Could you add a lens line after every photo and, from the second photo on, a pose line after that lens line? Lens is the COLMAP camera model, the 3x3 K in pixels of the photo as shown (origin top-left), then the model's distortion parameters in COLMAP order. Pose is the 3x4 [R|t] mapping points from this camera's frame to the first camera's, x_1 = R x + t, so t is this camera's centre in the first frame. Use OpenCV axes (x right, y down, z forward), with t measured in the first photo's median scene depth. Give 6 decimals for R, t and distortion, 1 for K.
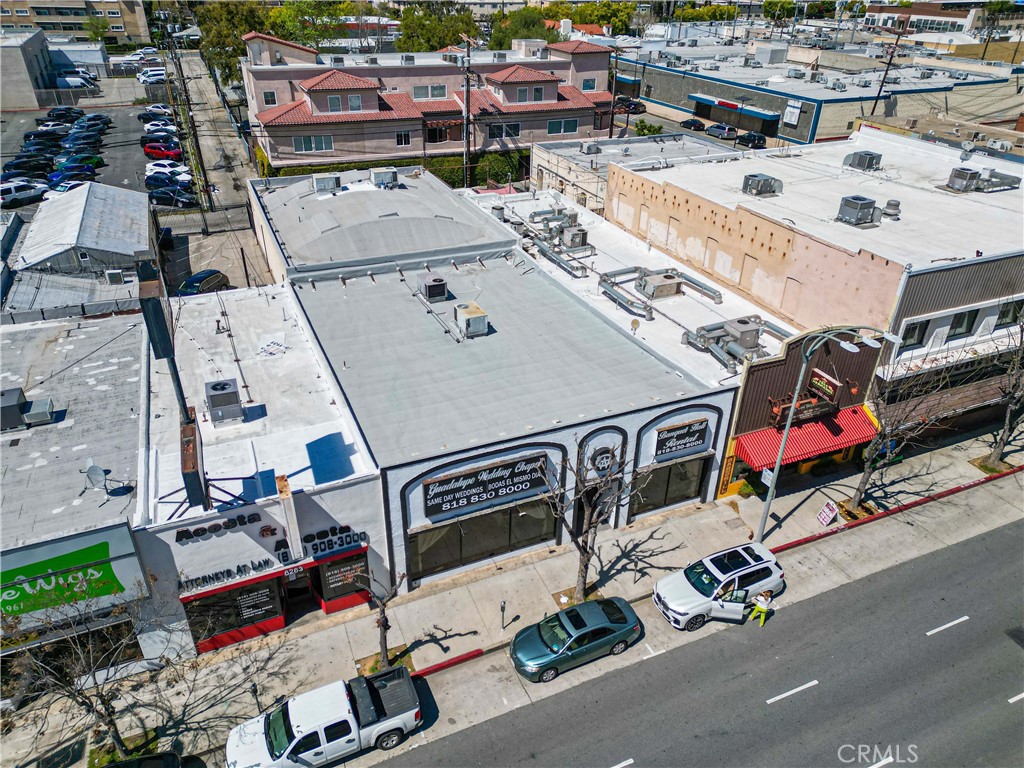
lens RADIAL K [[710.3, 0, 512.0], [0, 710.3, 384.0], [0, 0, 1]] dist [0.095946, -0.095488]
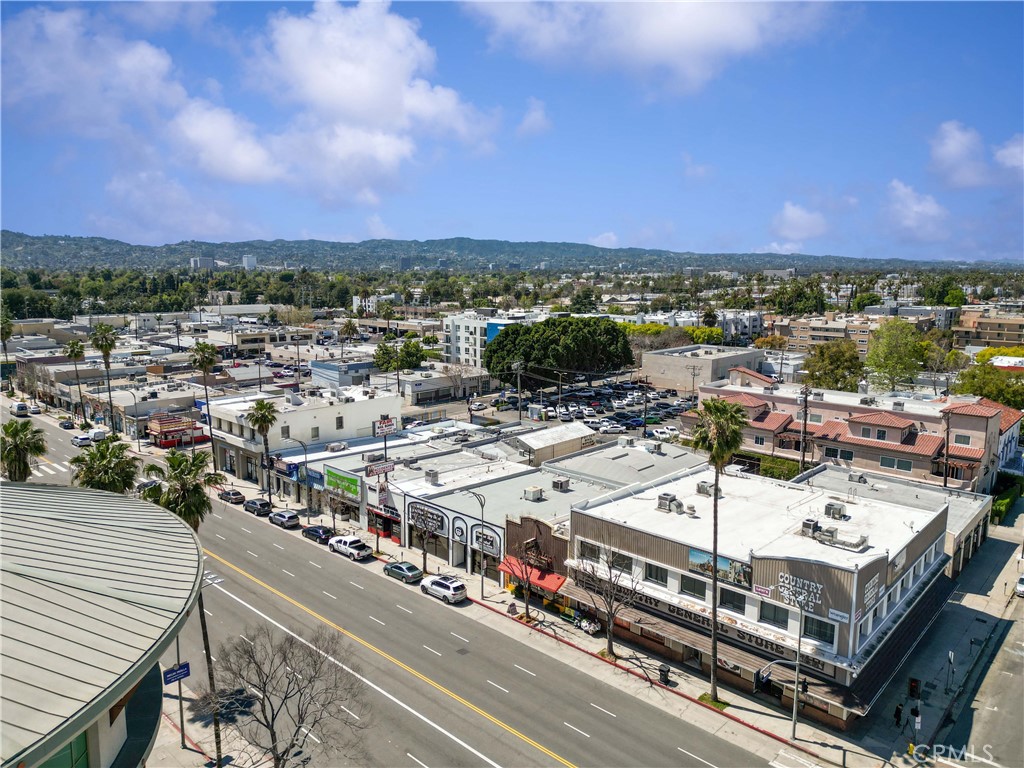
lens RADIAL K [[710.3, 0, 512.0], [0, 710.3, 384.0], [0, 0, 1]] dist [0.095946, -0.095488]
pose [[0.404342, 0.132692, -0.904931, 2.347829], [-0.464110, 0.882337, -0.077995, -0.238203], [0.788105, 0.451524, 0.418350, -0.140570]]
